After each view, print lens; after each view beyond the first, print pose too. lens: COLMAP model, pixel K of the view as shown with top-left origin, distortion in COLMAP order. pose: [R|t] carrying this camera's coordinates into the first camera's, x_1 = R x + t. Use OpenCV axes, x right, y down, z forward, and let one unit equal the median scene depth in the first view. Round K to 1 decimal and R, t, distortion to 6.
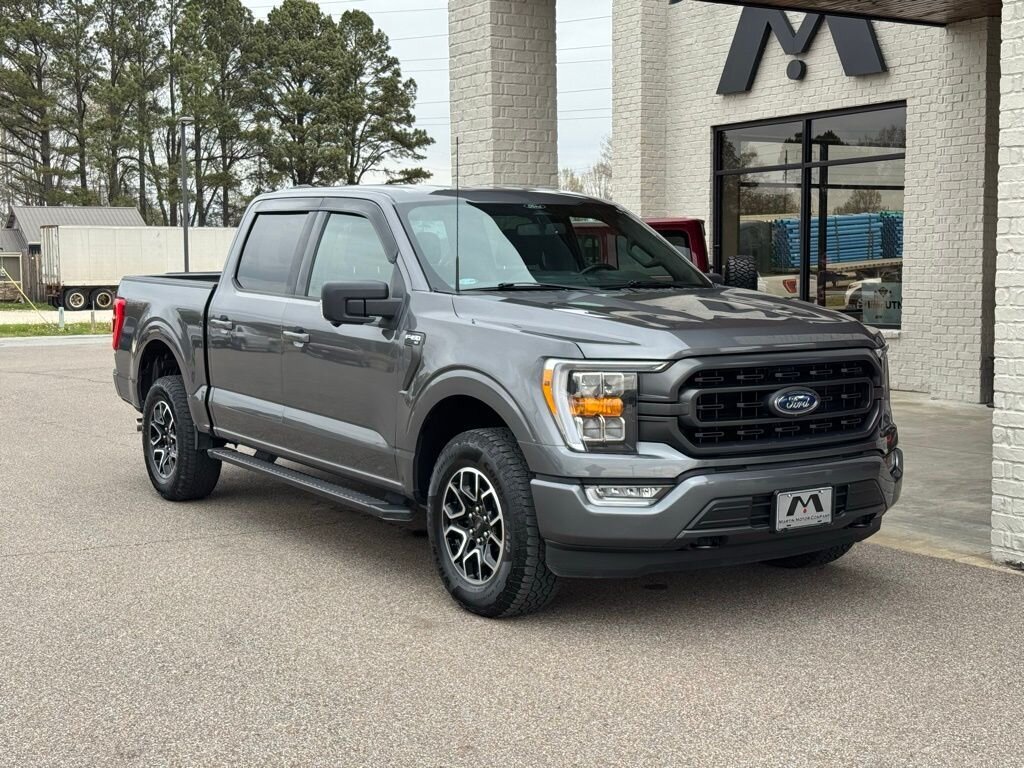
lens RADIAL K [[1422.2, 0, 505.4], [0, 1422.2, 386.4], [0, 0, 1]] dist [0.134208, 0.000000]
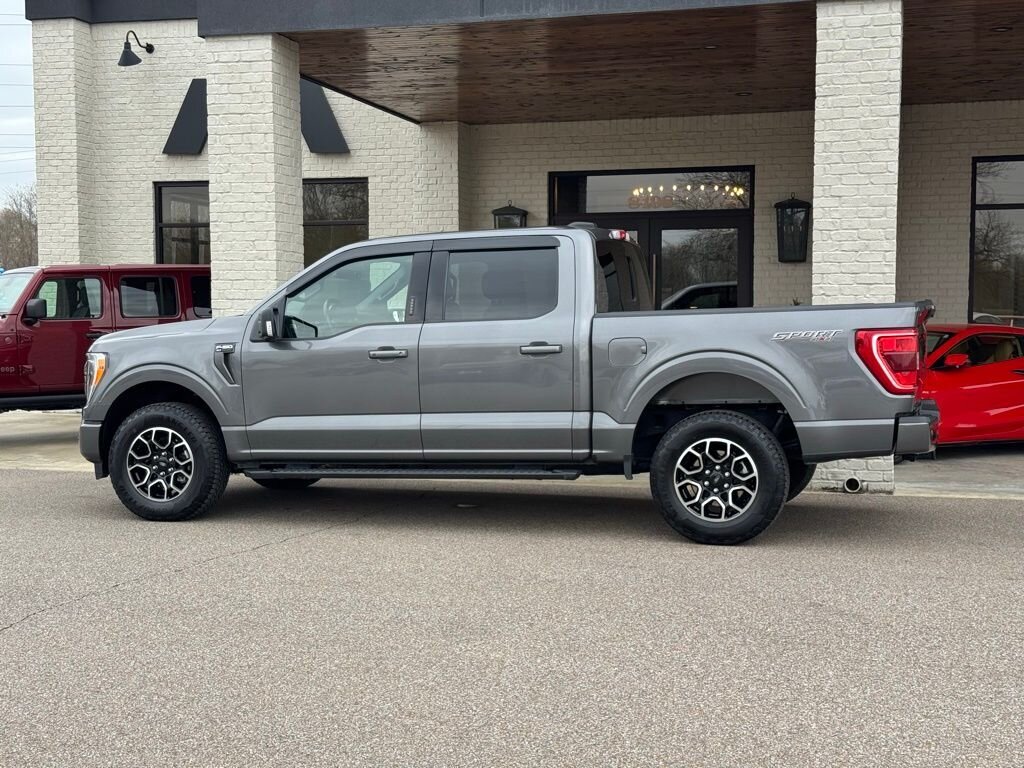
lens RADIAL K [[1422.2, 0, 513.4], [0, 1422.2, 389.2], [0, 0, 1]] dist [0.134208, 0.000000]
pose [[0.745727, -0.026894, 0.665708, -0.623220], [0.052483, 0.998451, -0.018455, 0.015069], [-0.664181, 0.048701, 0.745984, 0.026670]]
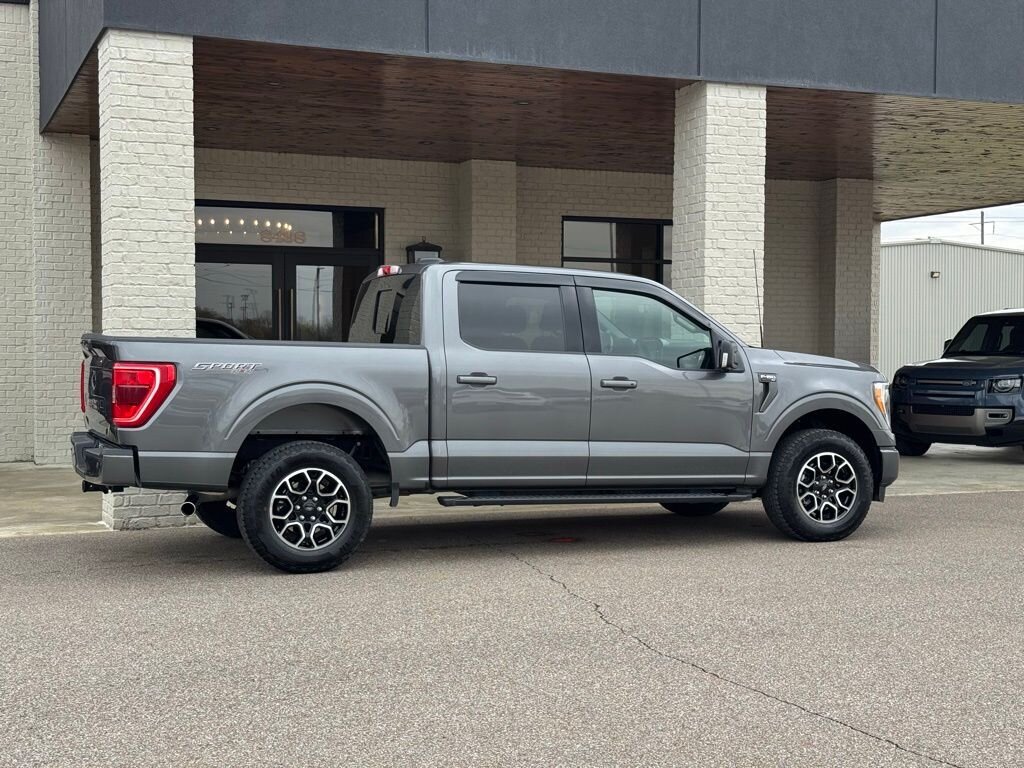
lens RADIAL K [[1422.2, 0, 515.5], [0, 1422.2, 384.7], [0, 0, 1]] dist [0.134208, 0.000000]
pose [[0.181284, -0.012758, 0.983348, -0.970286], [0.082251, 0.996609, -0.002233, -0.026697], [-0.979985, 0.081286, 0.181718, 0.586887]]
